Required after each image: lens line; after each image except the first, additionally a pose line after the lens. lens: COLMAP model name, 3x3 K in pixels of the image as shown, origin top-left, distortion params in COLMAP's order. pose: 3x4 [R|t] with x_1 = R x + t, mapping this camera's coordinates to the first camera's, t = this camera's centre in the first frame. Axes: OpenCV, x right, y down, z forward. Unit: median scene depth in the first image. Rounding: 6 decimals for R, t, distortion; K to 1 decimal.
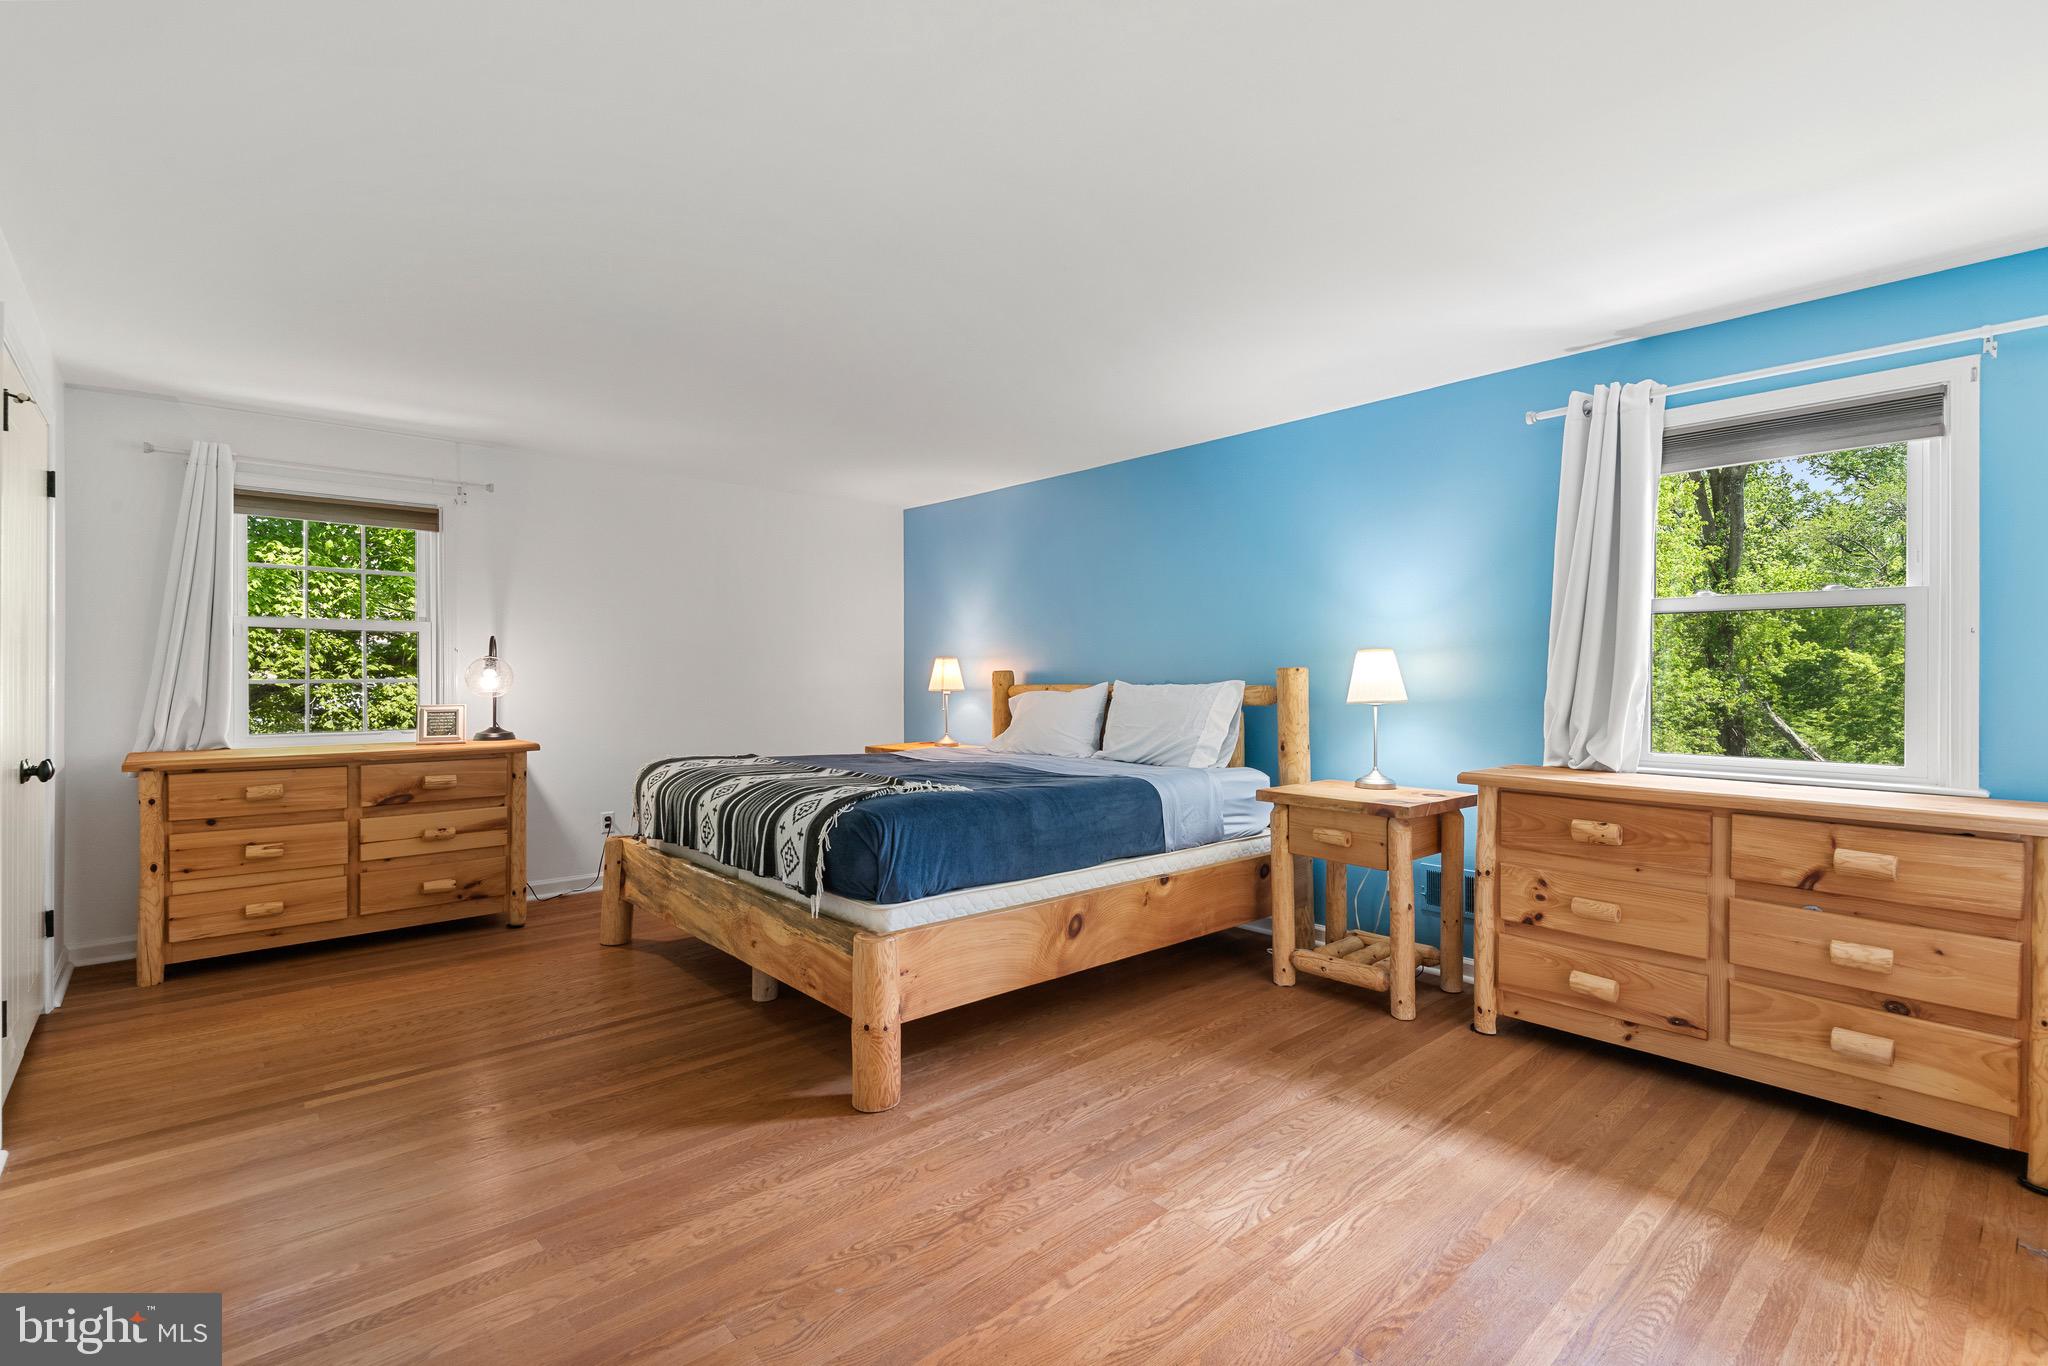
lens RADIAL K [[941.2, 0, 1024.0], [0, 941.2, 683.0], [0, 0, 1]] dist [0.025856, -0.011567]
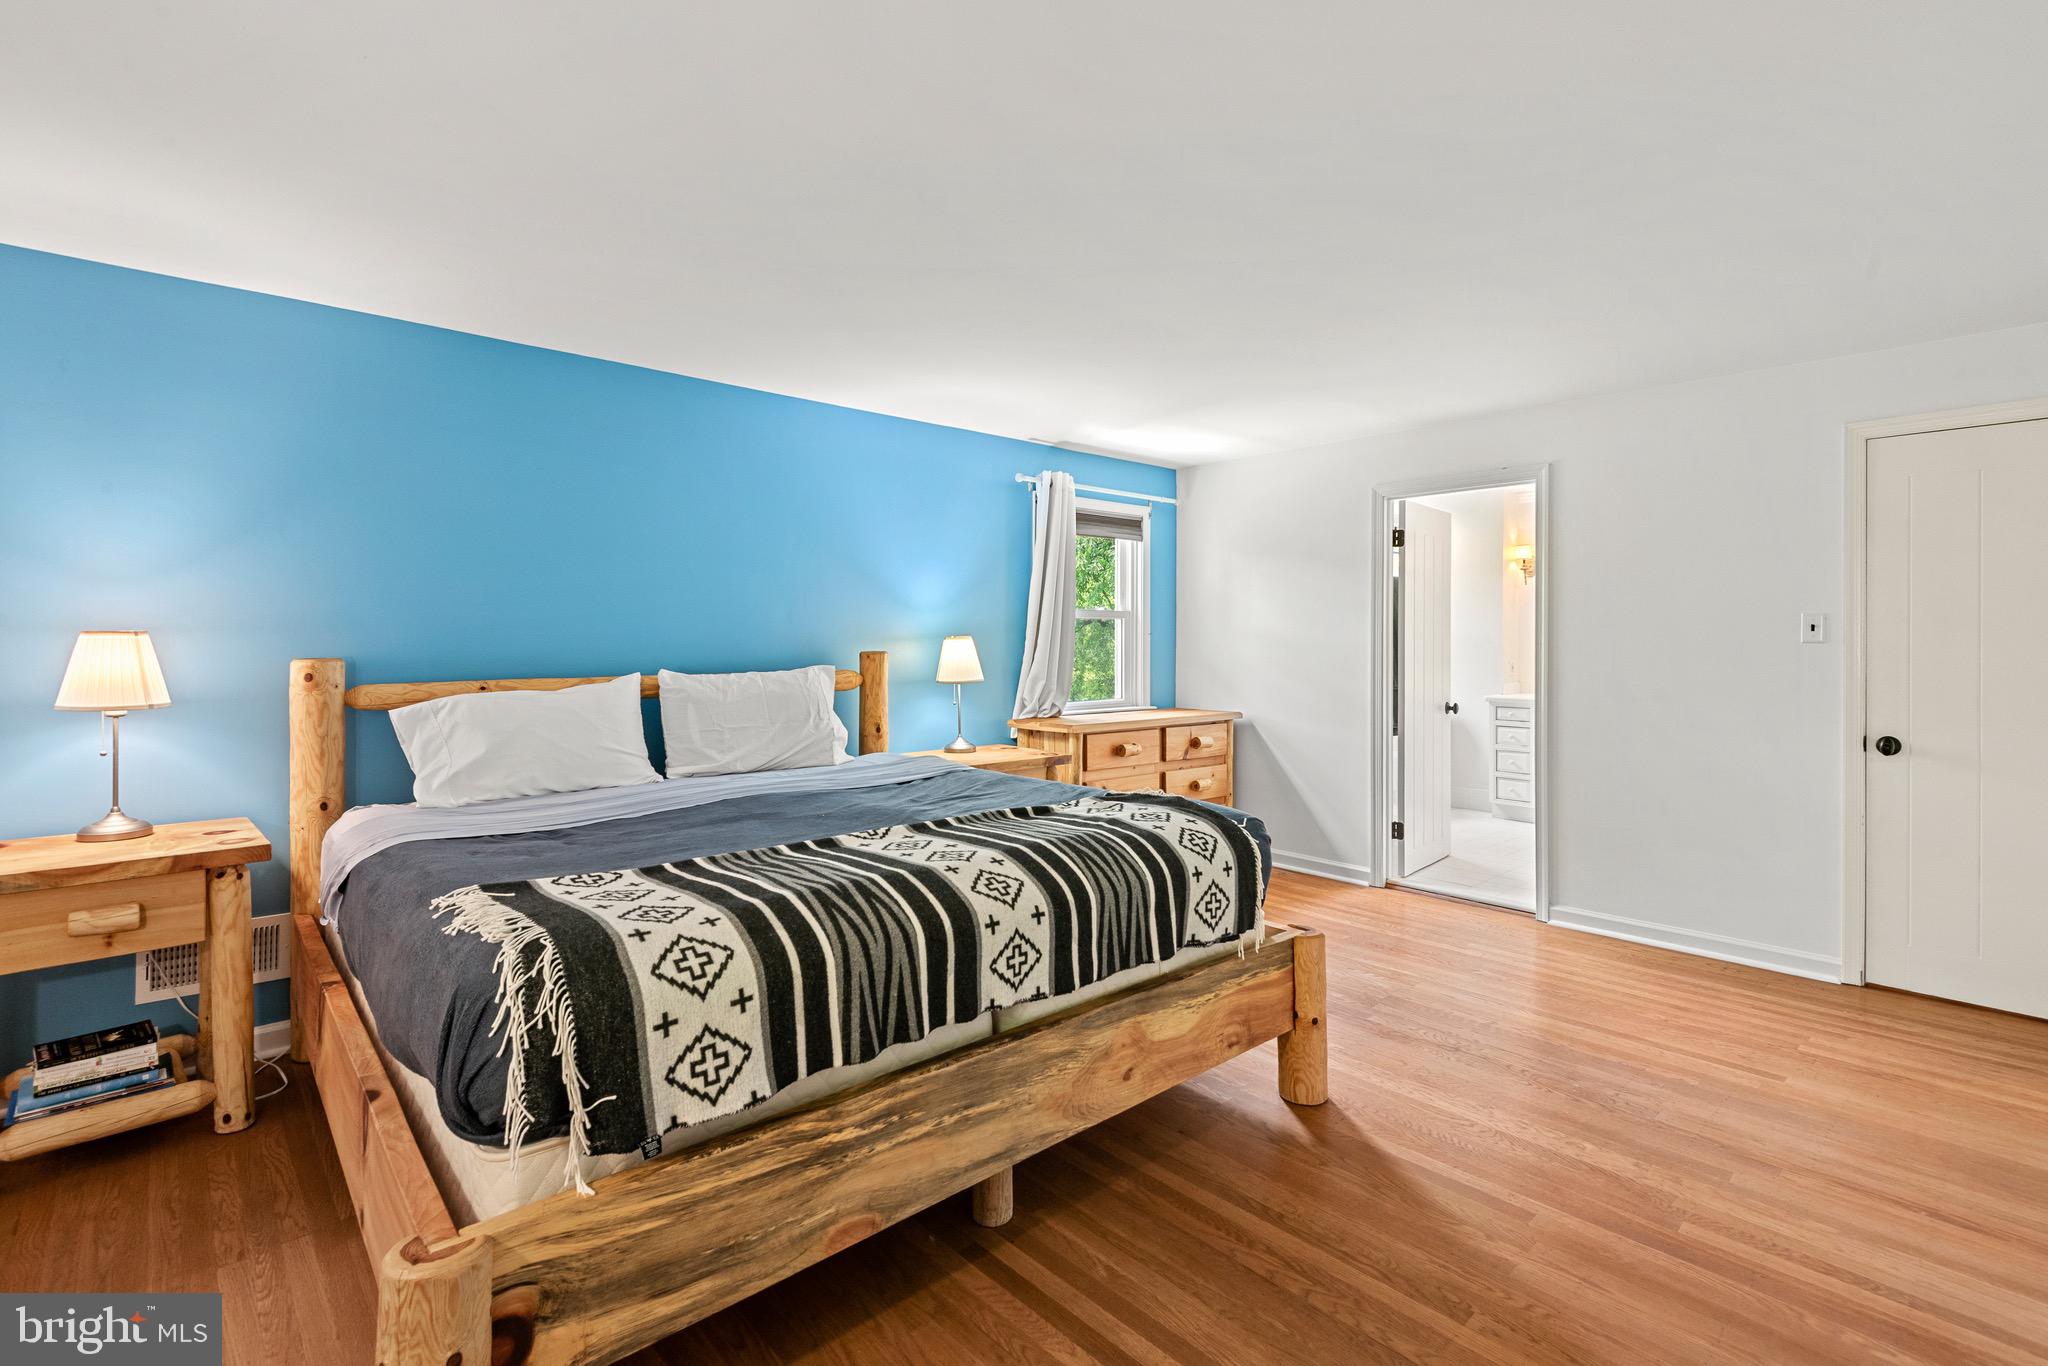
lens RADIAL K [[941.2, 0, 1024.0], [0, 941.2, 683.0], [0, 0, 1]] dist [0.025856, -0.011567]
pose [[-0.008236, -0.029671, 0.999526, -0.948325], [0.023868, 0.999269, 0.029860, -0.013779], [-0.999681, 0.024103, -0.007522, 1.084556]]
